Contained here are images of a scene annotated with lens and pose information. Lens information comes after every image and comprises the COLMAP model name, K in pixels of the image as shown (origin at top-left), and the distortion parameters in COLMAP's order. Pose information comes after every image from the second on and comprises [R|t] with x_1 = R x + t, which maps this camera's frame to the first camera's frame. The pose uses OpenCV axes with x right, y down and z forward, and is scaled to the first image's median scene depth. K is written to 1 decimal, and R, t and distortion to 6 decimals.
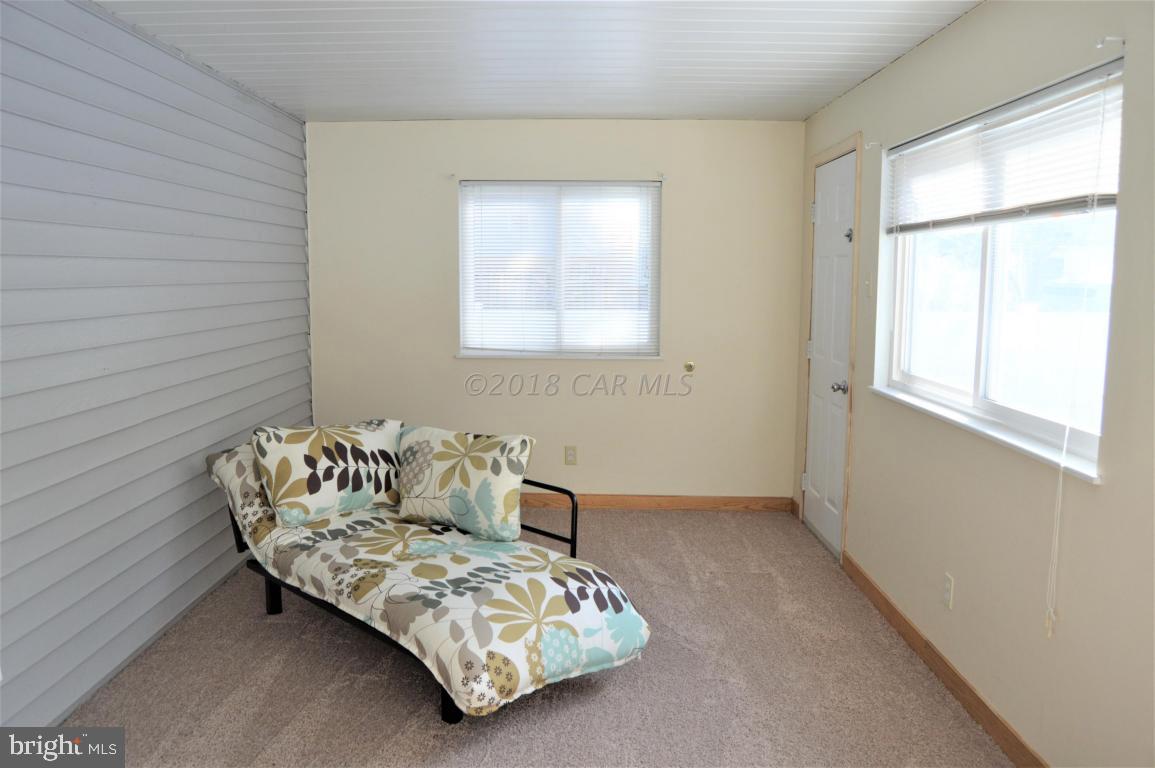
lens RADIAL K [[915.1, 0, 577.5], [0, 915.1, 384.0], [0, 0, 1]] dist [-0.087745, 0.007585]
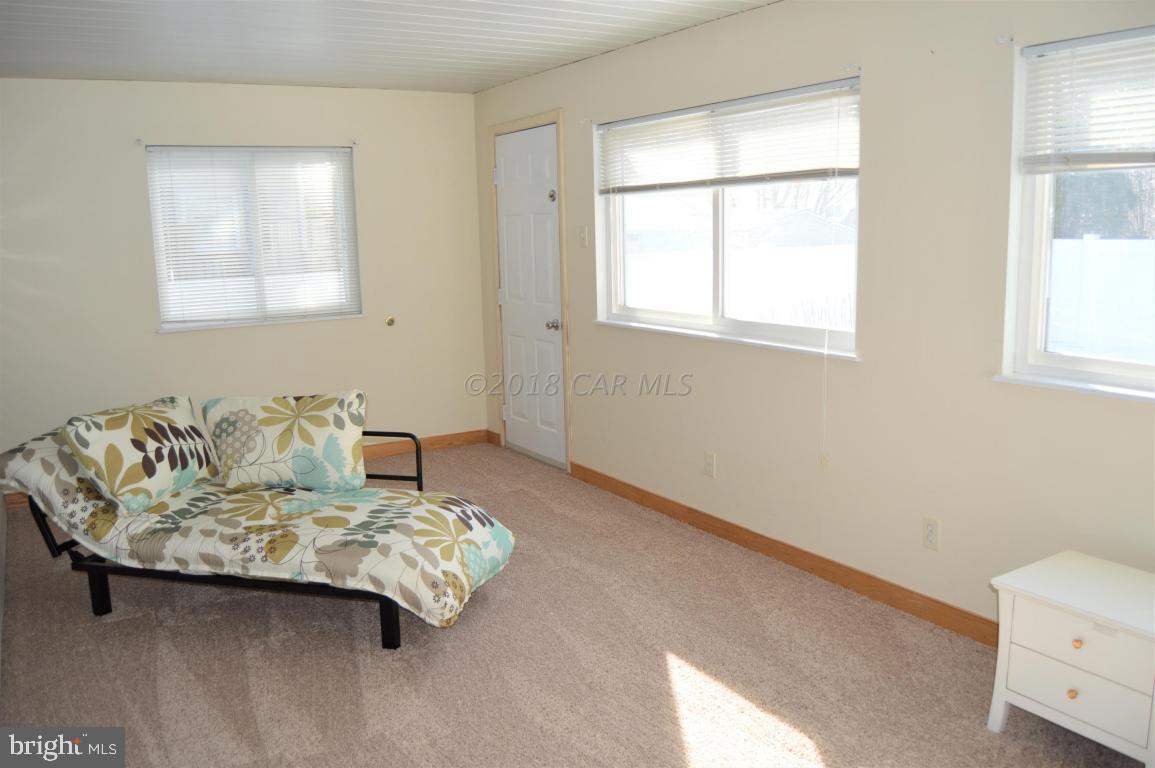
lens RADIAL K [[915.1, 0, 577.5], [0, 915.1, 384.0], [0, 0, 1]] dist [-0.087745, 0.007585]
pose [[0.849180, -0.116722, 0.515043, -0.389986], [0.093346, 0.993088, 0.071153, -0.002407], [-0.519788, -0.012345, 0.854206, -0.045641]]
